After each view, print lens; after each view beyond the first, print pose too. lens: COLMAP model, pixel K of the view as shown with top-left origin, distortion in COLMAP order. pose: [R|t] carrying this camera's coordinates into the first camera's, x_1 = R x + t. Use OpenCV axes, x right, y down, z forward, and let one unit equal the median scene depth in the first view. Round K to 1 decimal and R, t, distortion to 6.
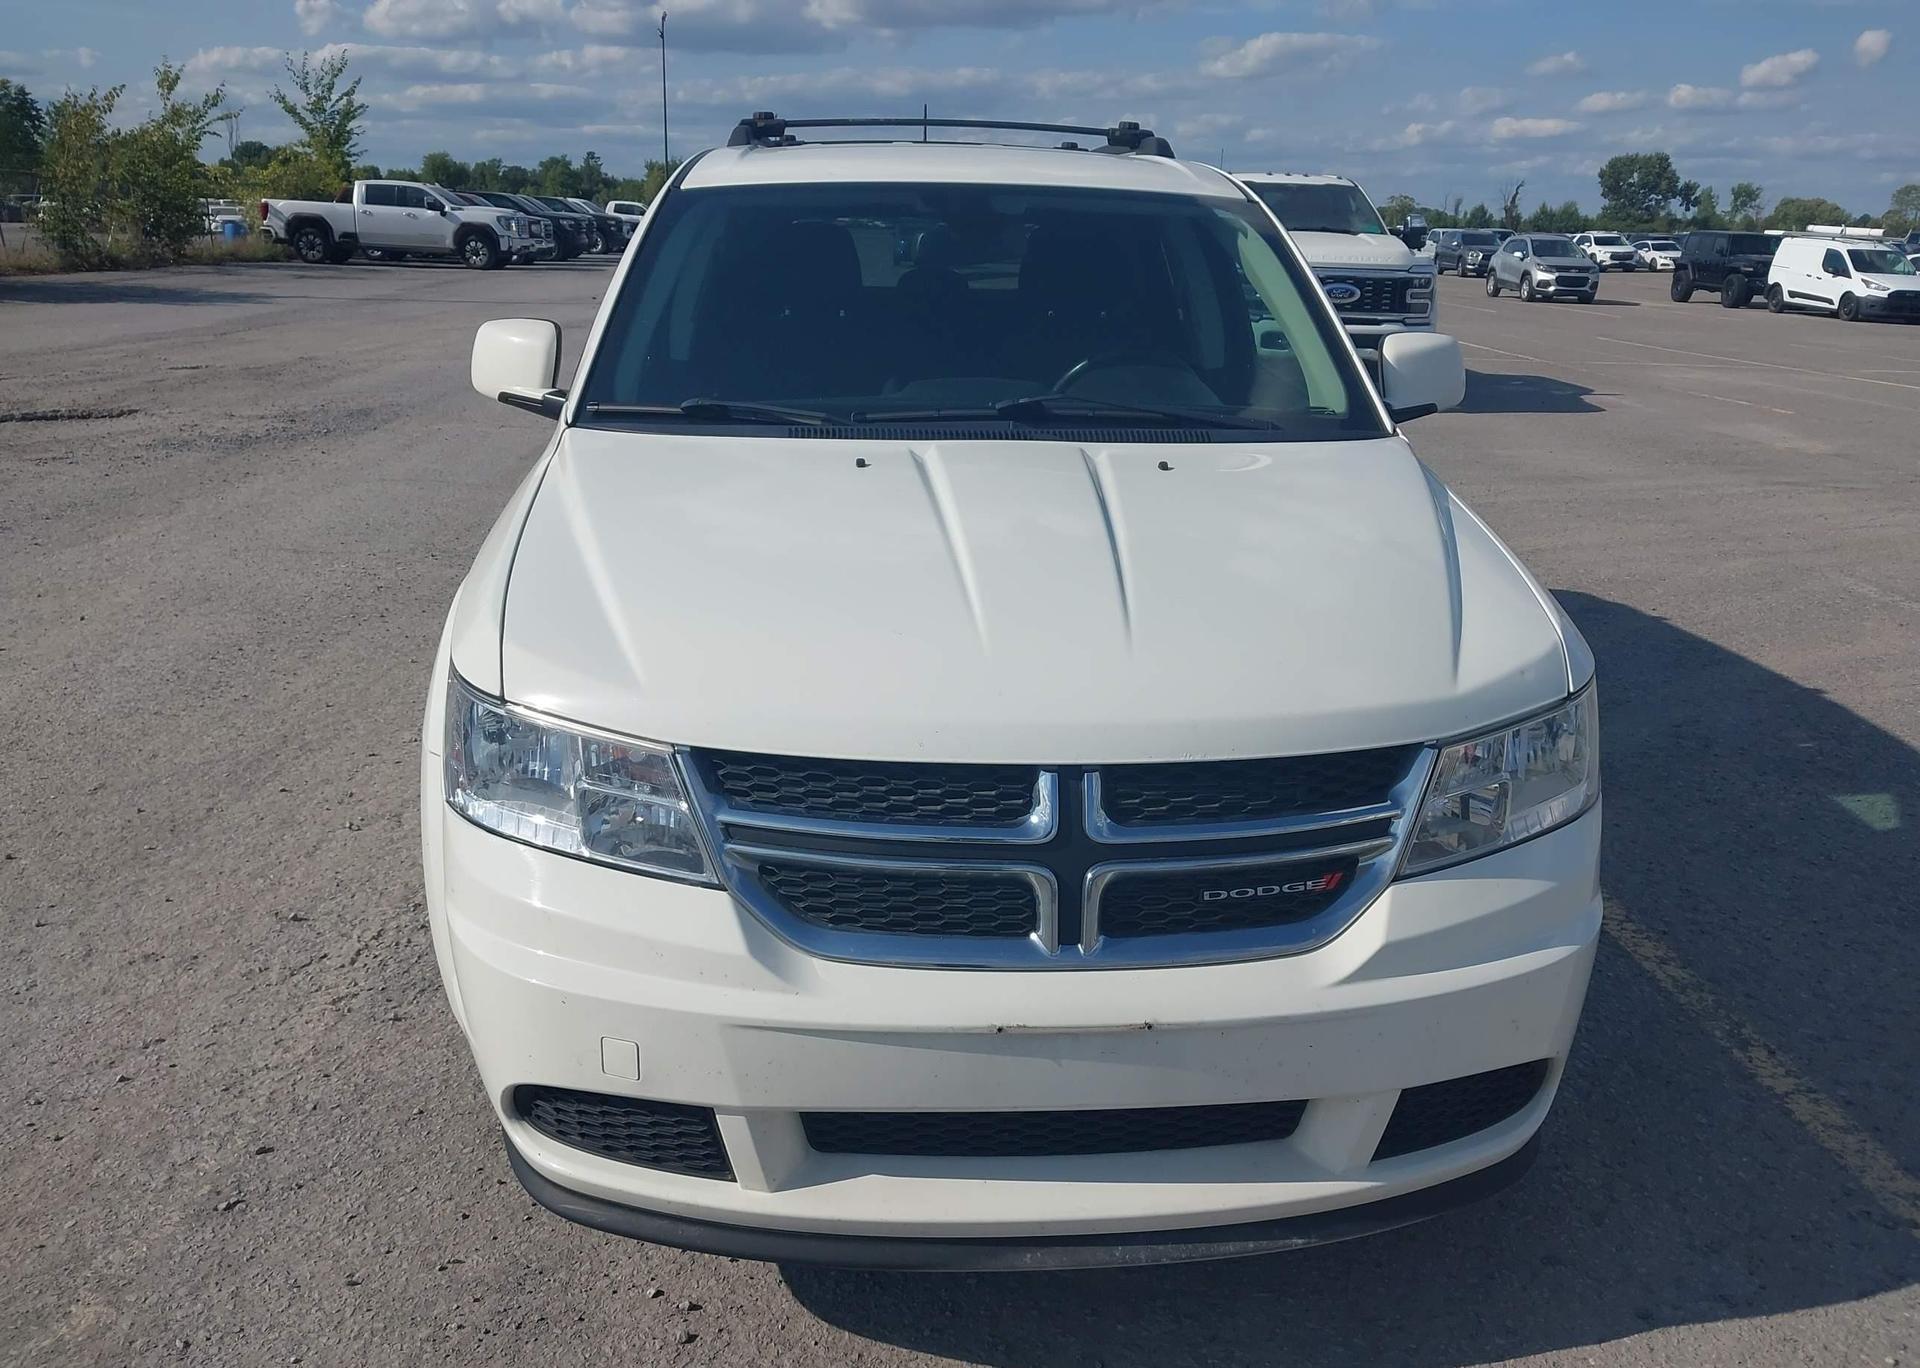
lens RADIAL K [[1613.9, 0, 959.5], [0, 1613.9, 679.7], [0, 0, 1]] dist [0.018601, -0.009079]
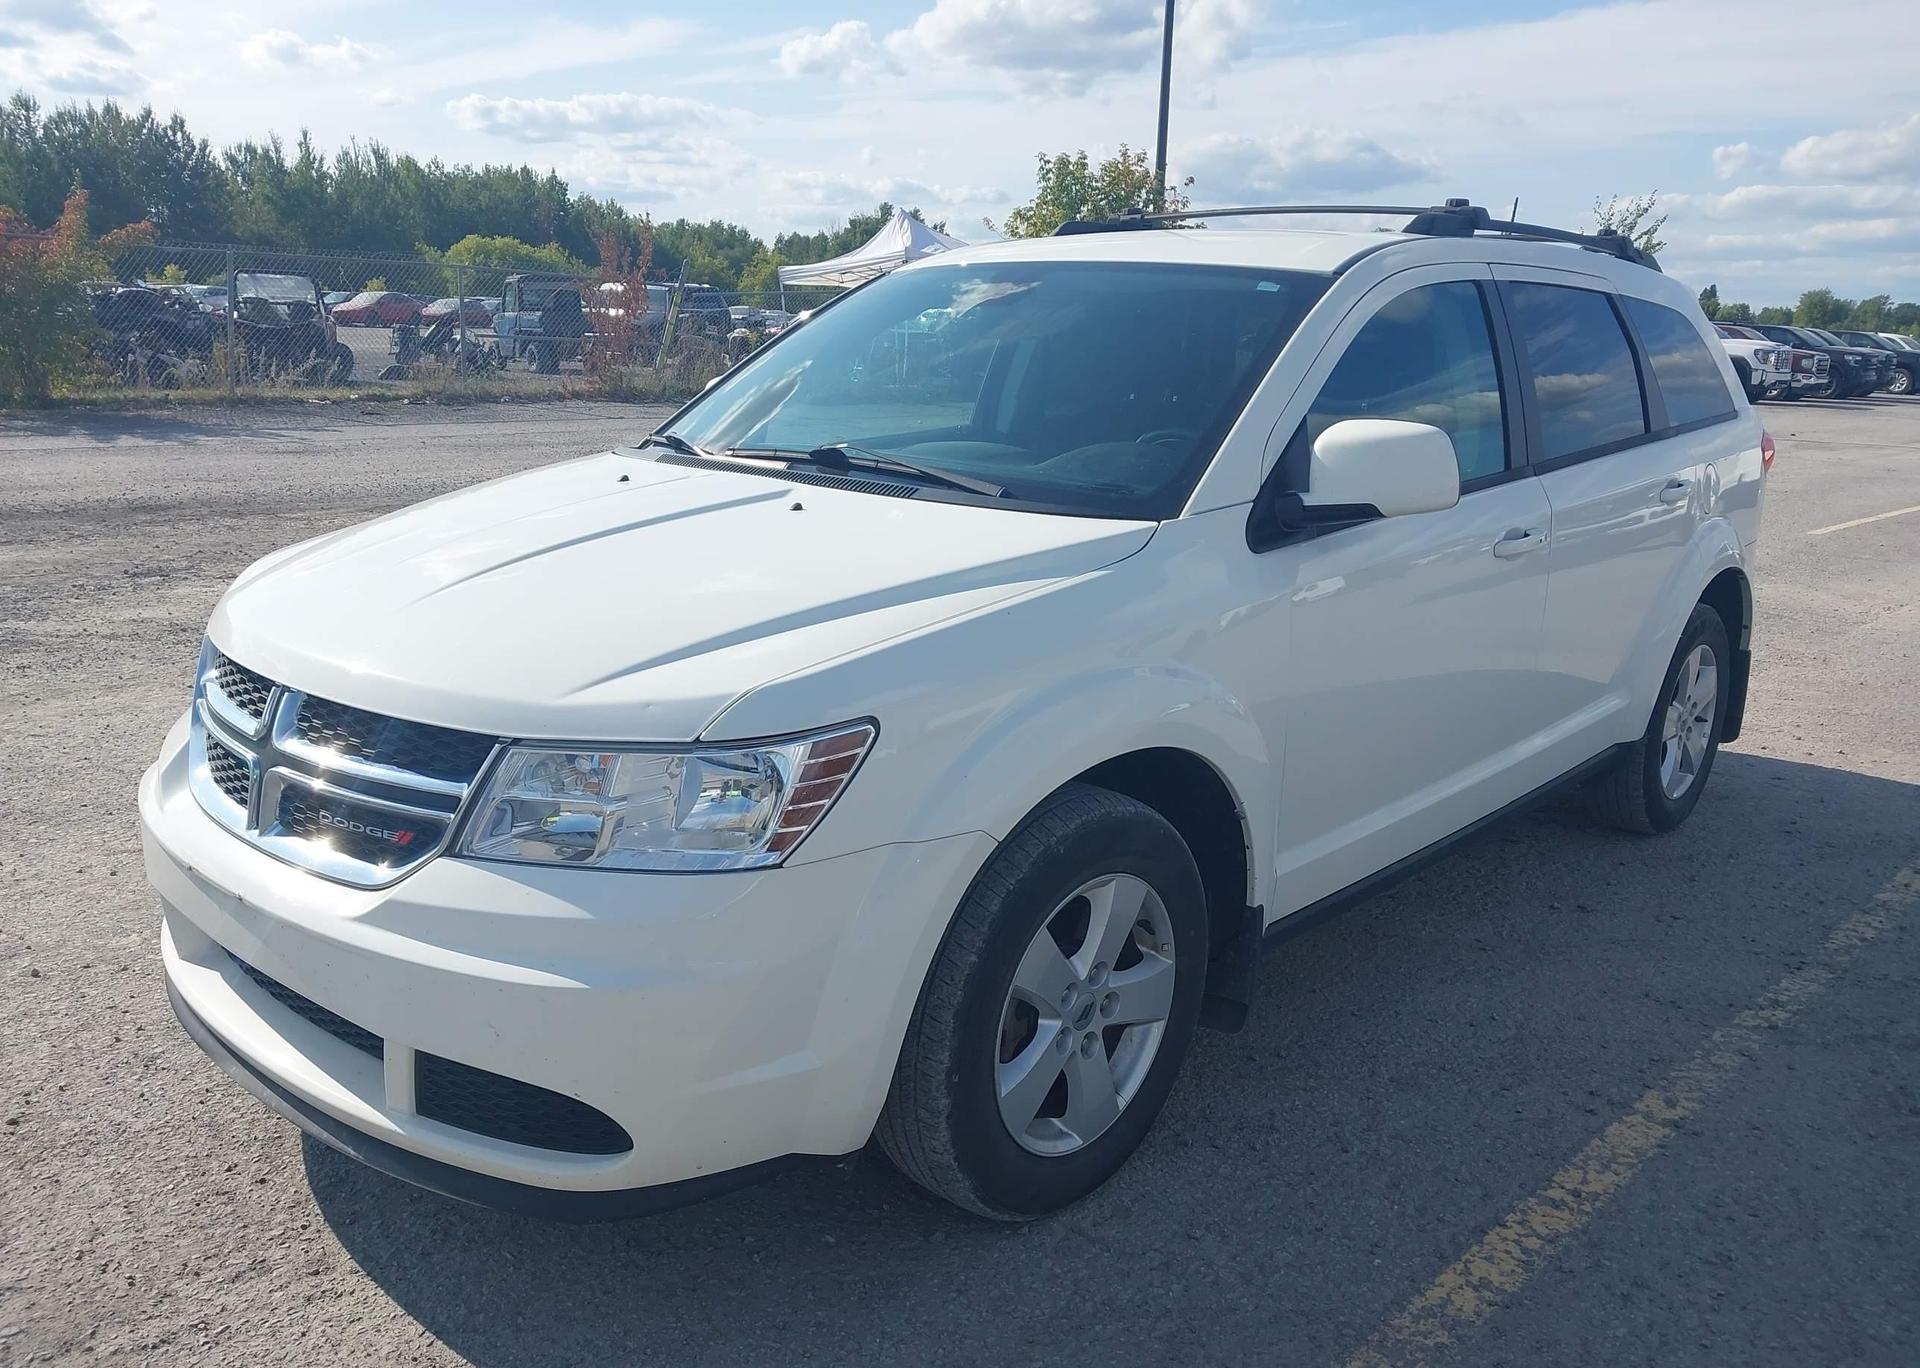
lens RADIAL K [[1565.2, 0, 963.1], [0, 1565.2, 696.2], [0, 0, 1]] dist [-0.003154, 0.009946]
pose [[0.660453, 0.176280, -0.729882, 0.114825], [-0.223778, 0.974089, 0.032769, -0.008509], [0.716746, 0.141689, 0.682787, 0.048471]]
